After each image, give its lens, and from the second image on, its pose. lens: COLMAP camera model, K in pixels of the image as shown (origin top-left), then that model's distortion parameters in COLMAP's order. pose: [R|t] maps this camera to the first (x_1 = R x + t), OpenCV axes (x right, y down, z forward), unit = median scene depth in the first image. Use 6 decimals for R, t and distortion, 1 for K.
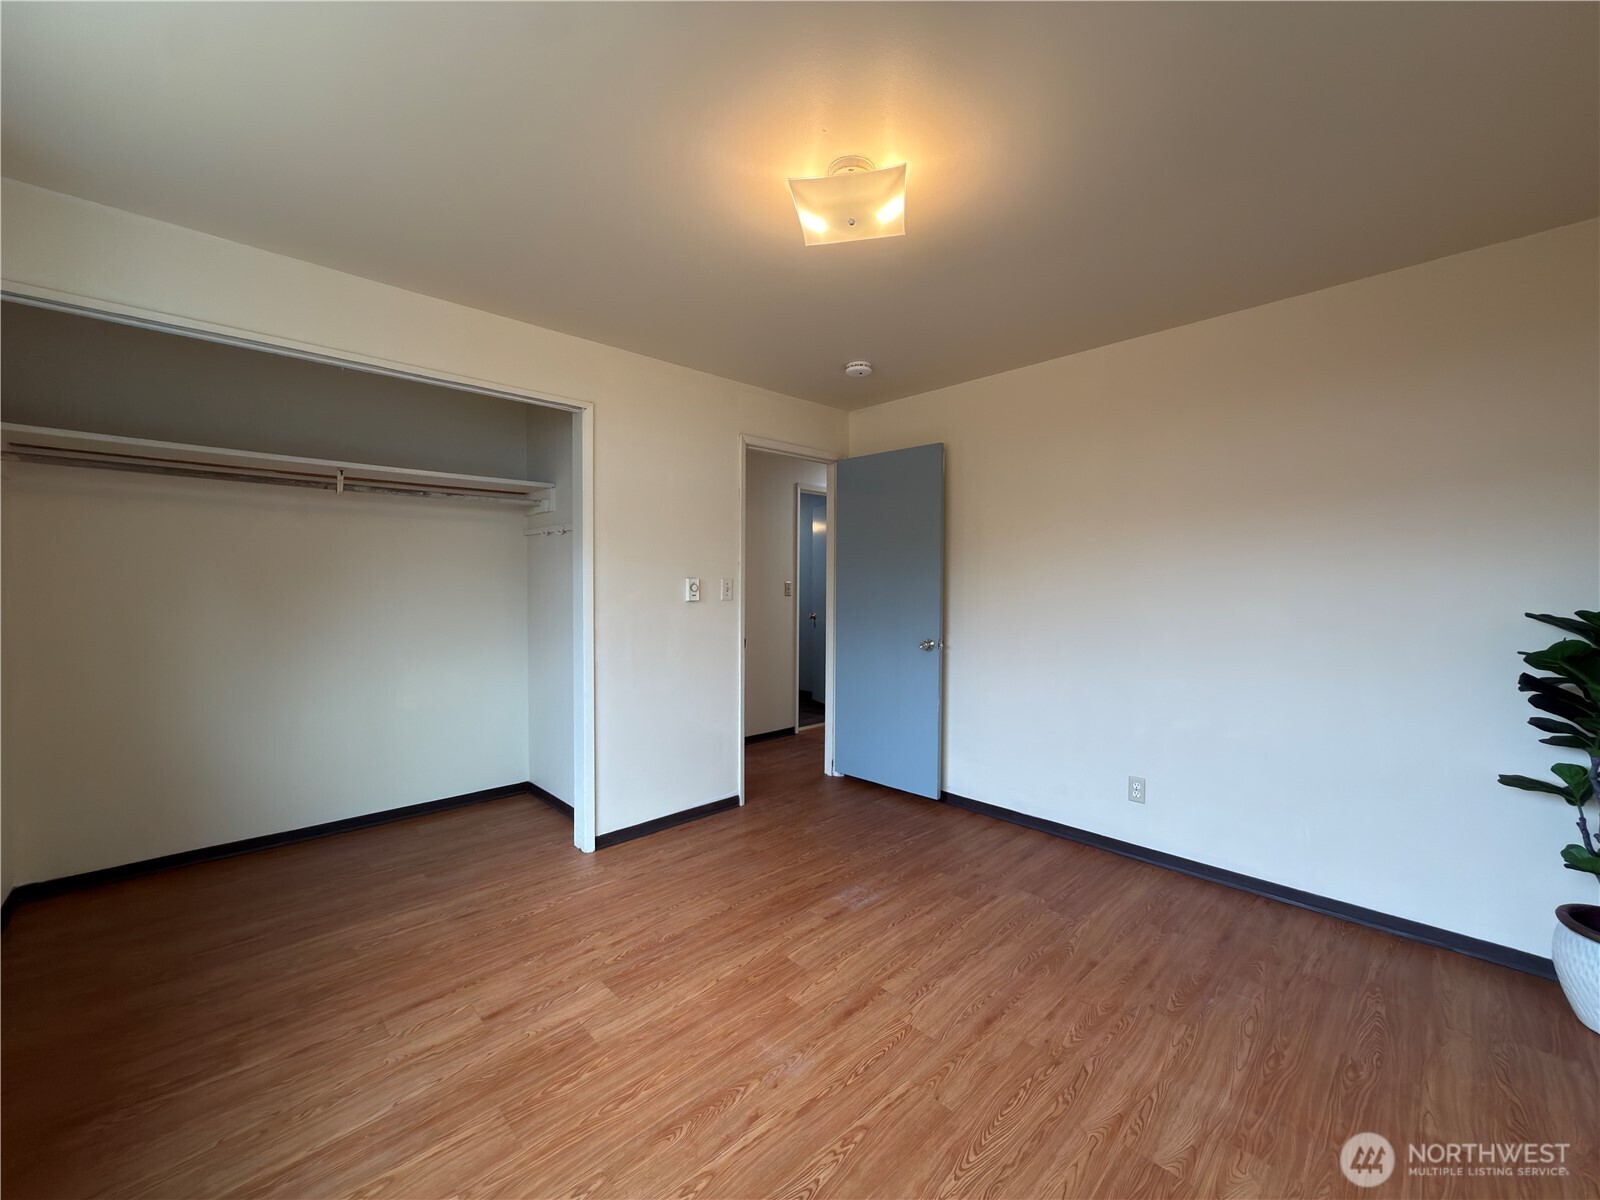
lens RADIAL K [[635.9, 0, 799.4], [0, 635.9, 602.1], [0, 0, 1]] dist [-0.001655, 0.000001]
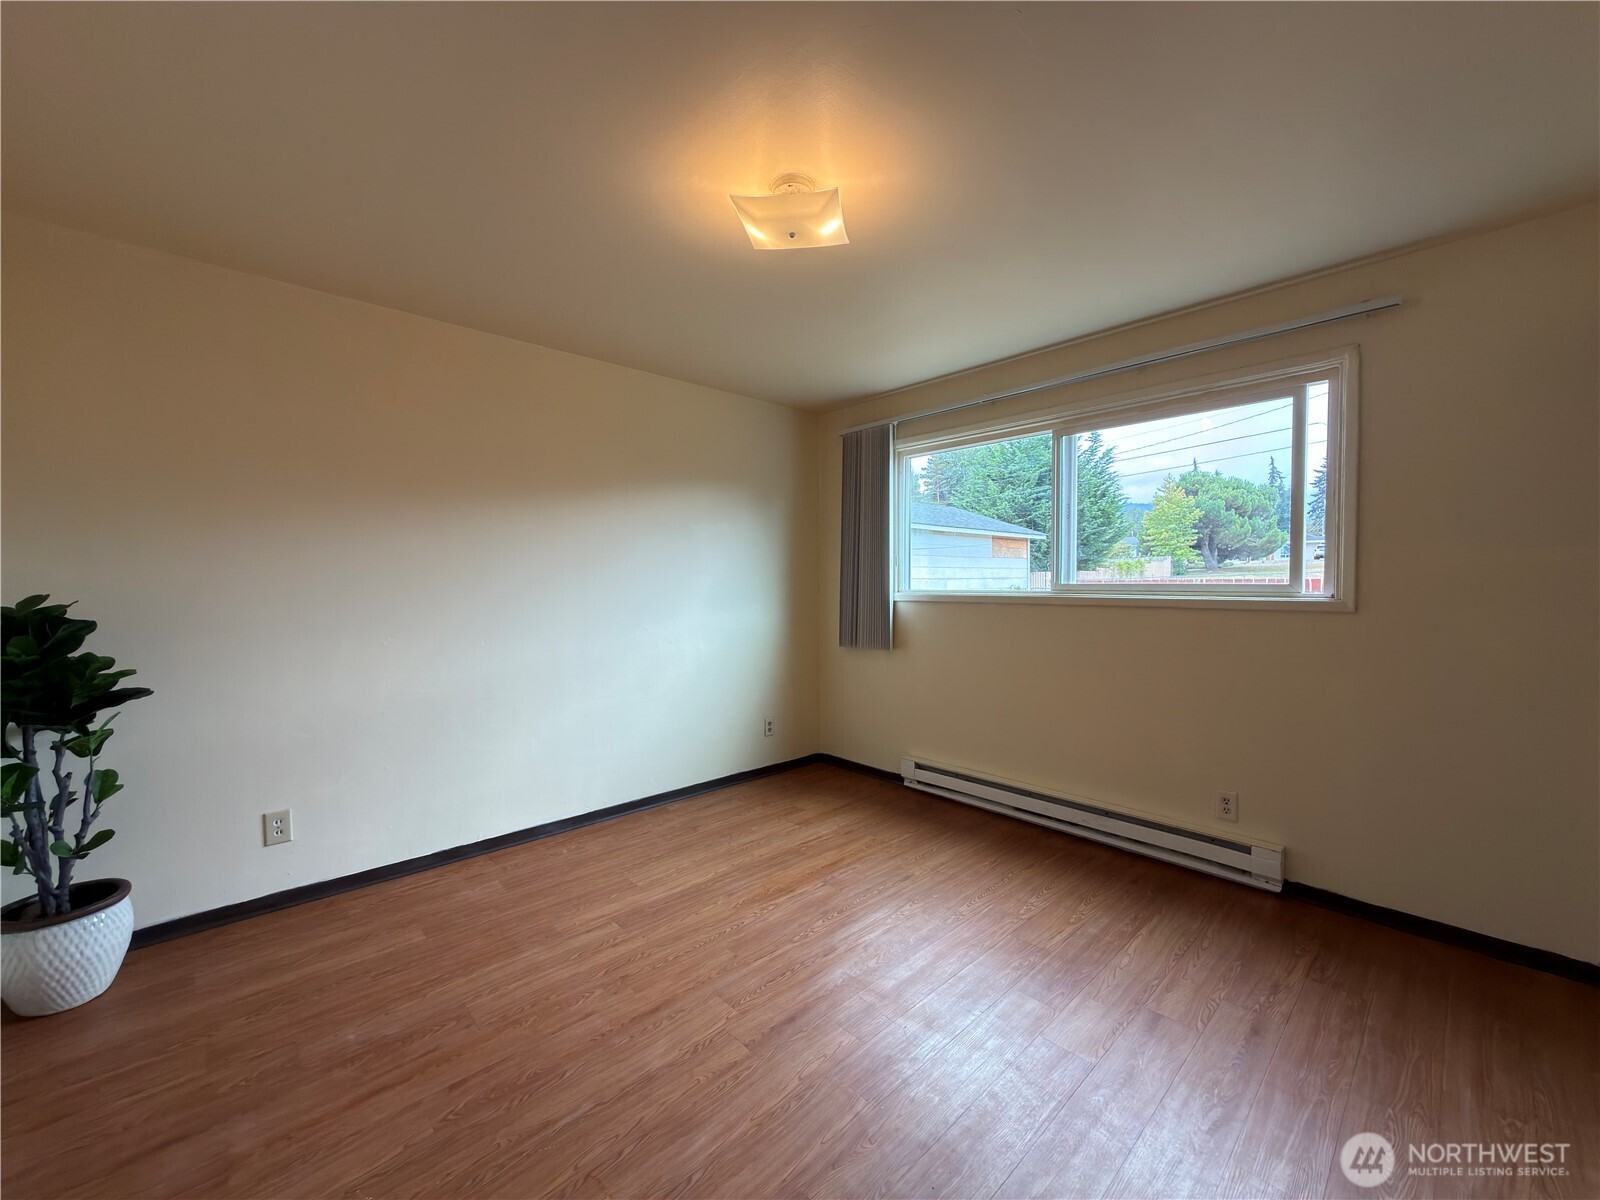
lens RADIAL K [[635.9, 0, 799.4], [0, 635.9, 602.1], [0, 0, 1]] dist [-0.001655, 0.000001]
pose [[-0.999983, 0.000450, 0.005866, 0.060365], [0.000768, 0.998519, 0.054393, -0.043145], [-0.005833, 0.054396, -0.998502, 1.969451]]
